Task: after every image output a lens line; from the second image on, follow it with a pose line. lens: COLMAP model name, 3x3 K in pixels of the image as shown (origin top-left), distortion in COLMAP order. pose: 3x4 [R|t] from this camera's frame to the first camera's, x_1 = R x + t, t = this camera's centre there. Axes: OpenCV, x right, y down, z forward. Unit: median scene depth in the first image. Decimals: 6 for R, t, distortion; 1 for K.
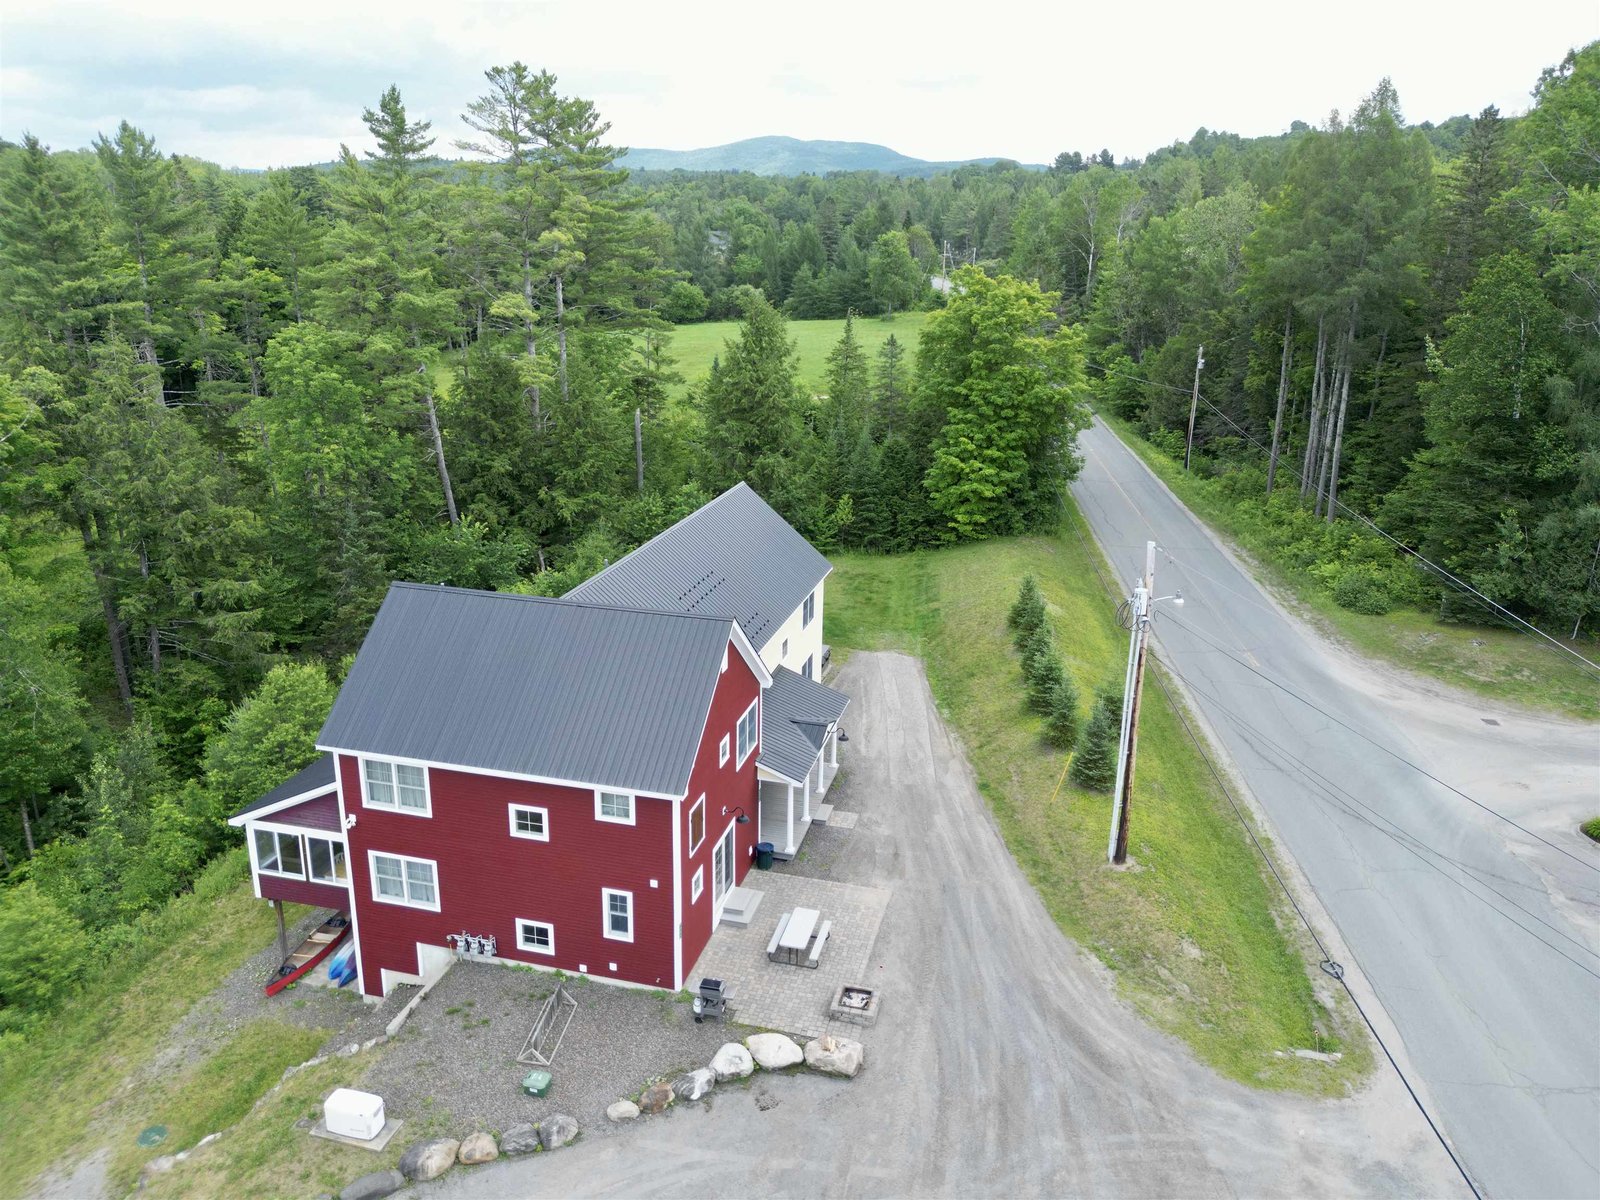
lens RADIAL K [[1127.5, 0, 795.4], [0, 1127.5, 608.6], [0, 0, 1]] dist [0.037966, -0.006410]
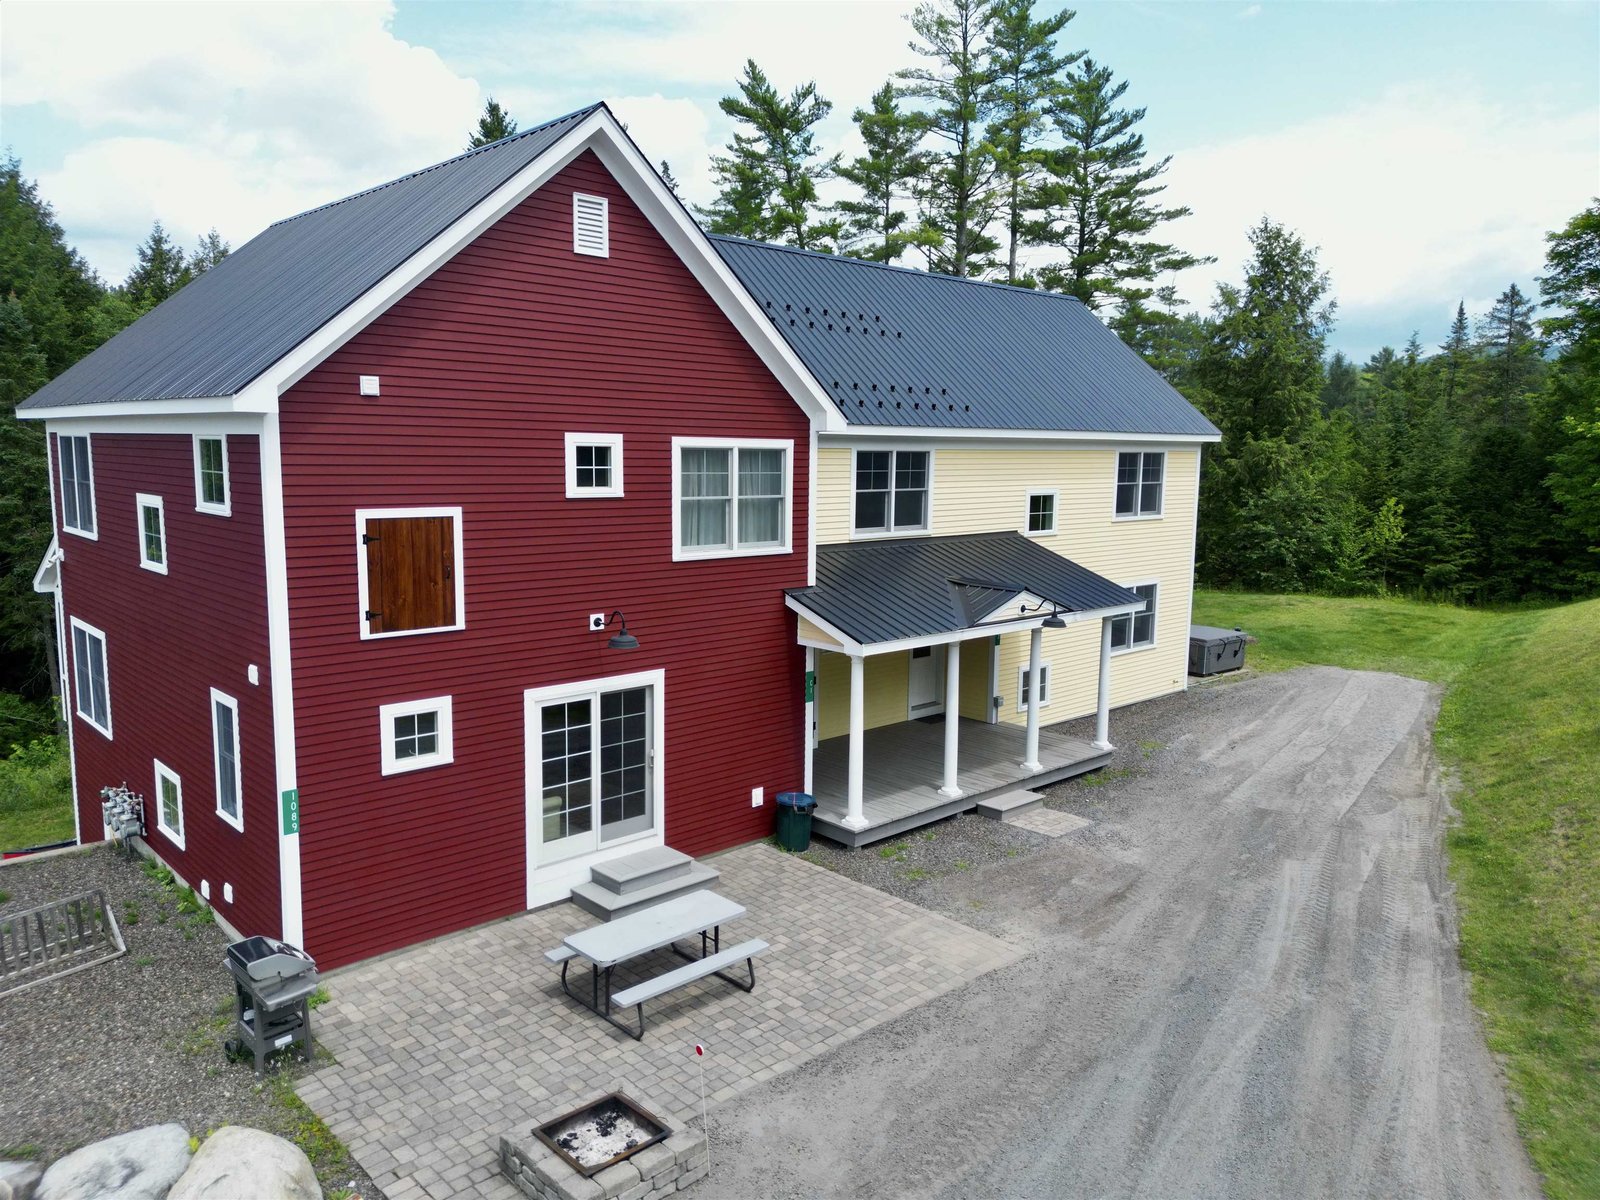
lens RADIAL K [[1127.5, 0, 795.4], [0, 1127.5, 608.6], [0, 0, 1]] dist [0.037966, -0.006410]
pose [[0.846782, 0.066577, -0.527758, 0.173659], [-0.162242, 0.977188, -0.137043, 0.170461], [0.506595, 0.201670, 0.838267, 0.526233]]
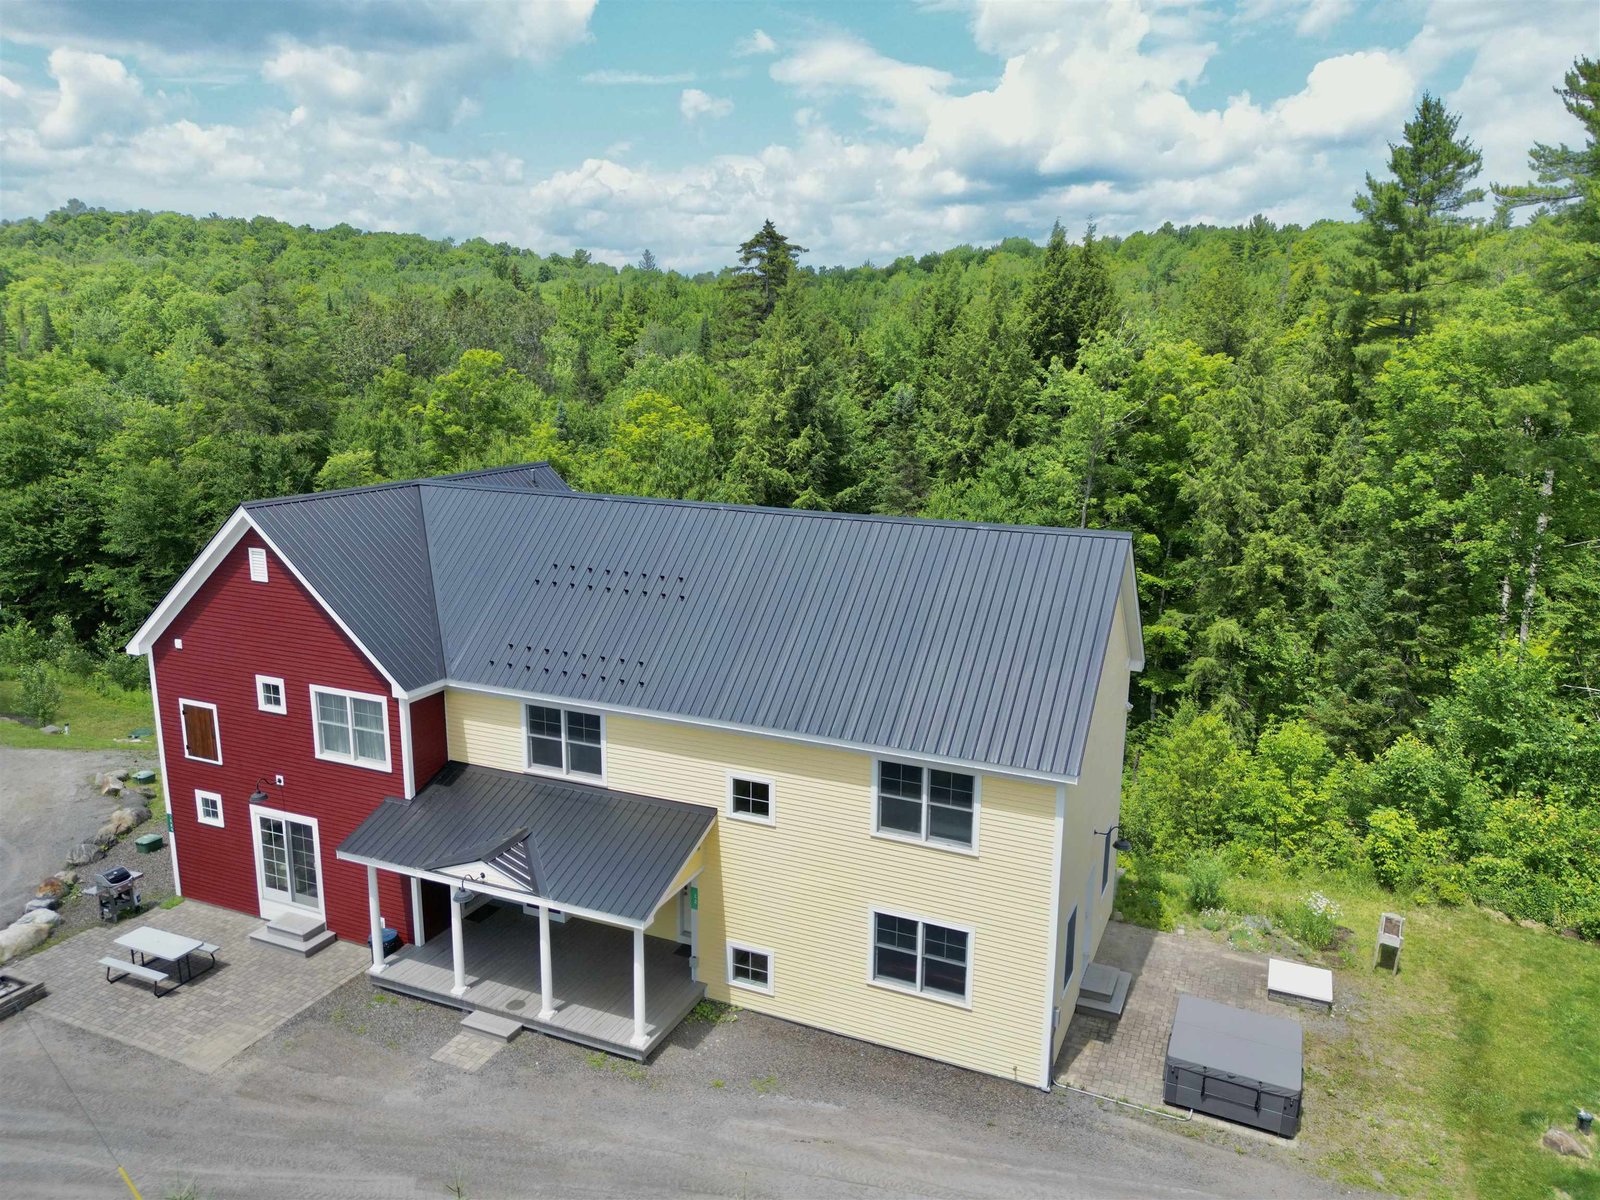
lens RADIAL K [[1272.7, 0, 797.8], [0, 1272.7, 628.8], [0, 0, 1]] dist [0.036241, -0.001321]
pose [[-0.197092, 0.220687, -0.955224, 0.506049], [-0.299402, 0.914239, 0.272994, -0.190842], [0.933549, 0.339801, -0.114115, 1.071341]]
